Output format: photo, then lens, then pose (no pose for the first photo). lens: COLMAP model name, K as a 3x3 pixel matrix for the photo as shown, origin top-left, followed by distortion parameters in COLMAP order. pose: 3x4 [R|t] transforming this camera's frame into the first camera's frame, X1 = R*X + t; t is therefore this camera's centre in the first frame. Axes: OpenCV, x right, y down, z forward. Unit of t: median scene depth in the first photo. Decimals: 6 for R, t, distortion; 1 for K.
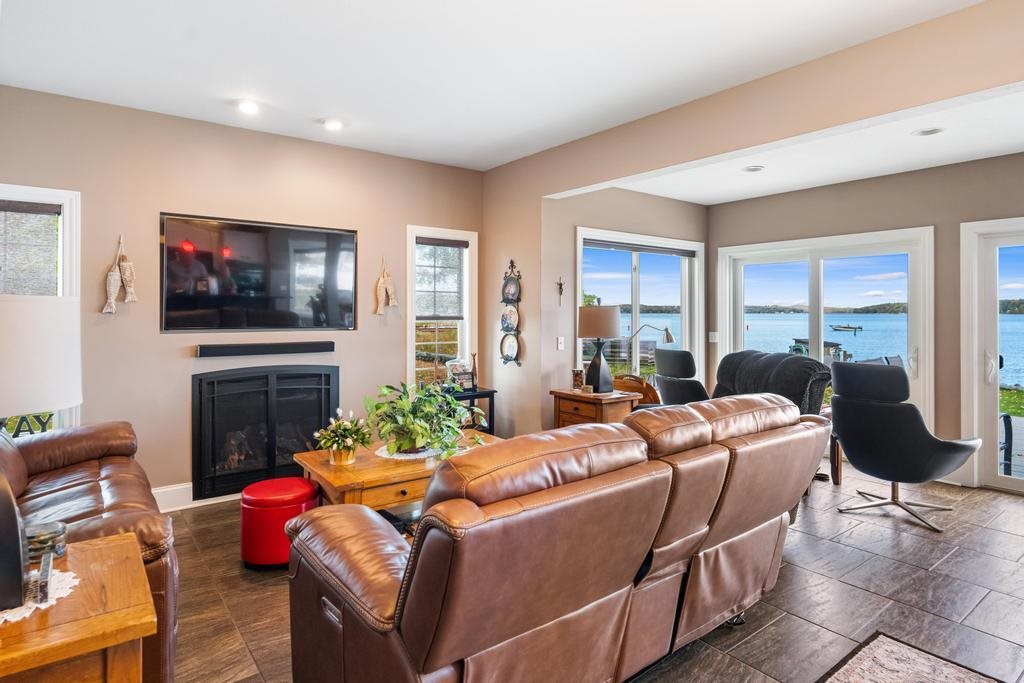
lens RADIAL K [[559.3, 0, 508.5], [0, 559.3, 316.8], [0, 0, 1]] dist [0.001052, 0.000222]
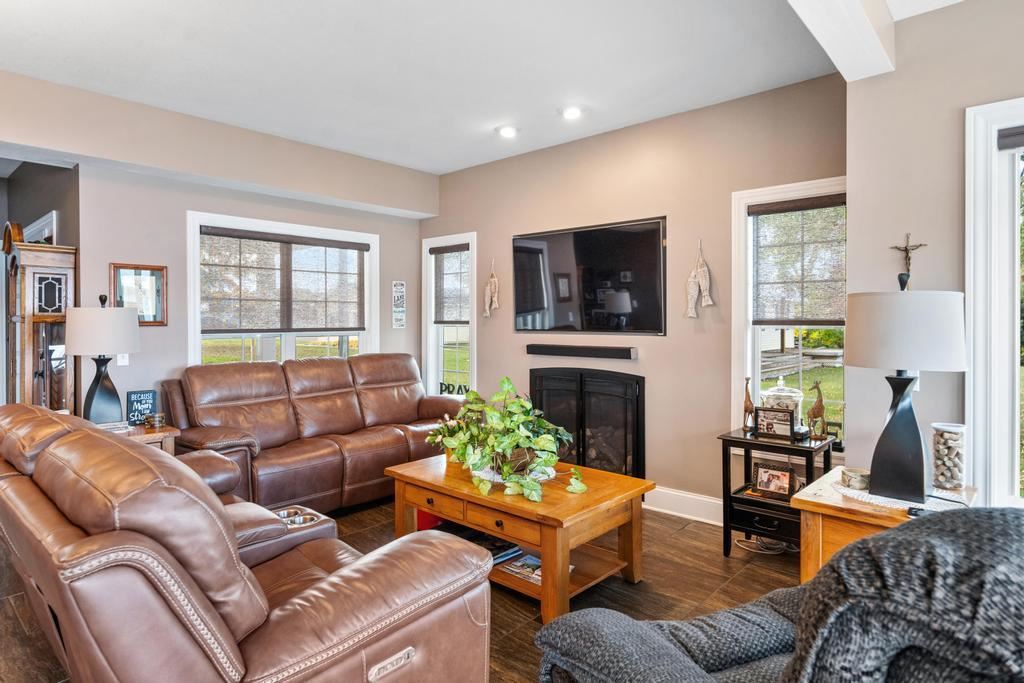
lens RADIAL K [[559.3, 0, 508.5], [0, 559.3, 316.8], [0, 0, 1]] dist [0.001052, 0.000222]
pose [[0.172208, 0.008944, -0.985020, 0.594534], [0.006273, 0.999929, 0.010176, -0.017335], [0.985041, -0.007931, 0.172139, 0.742008]]
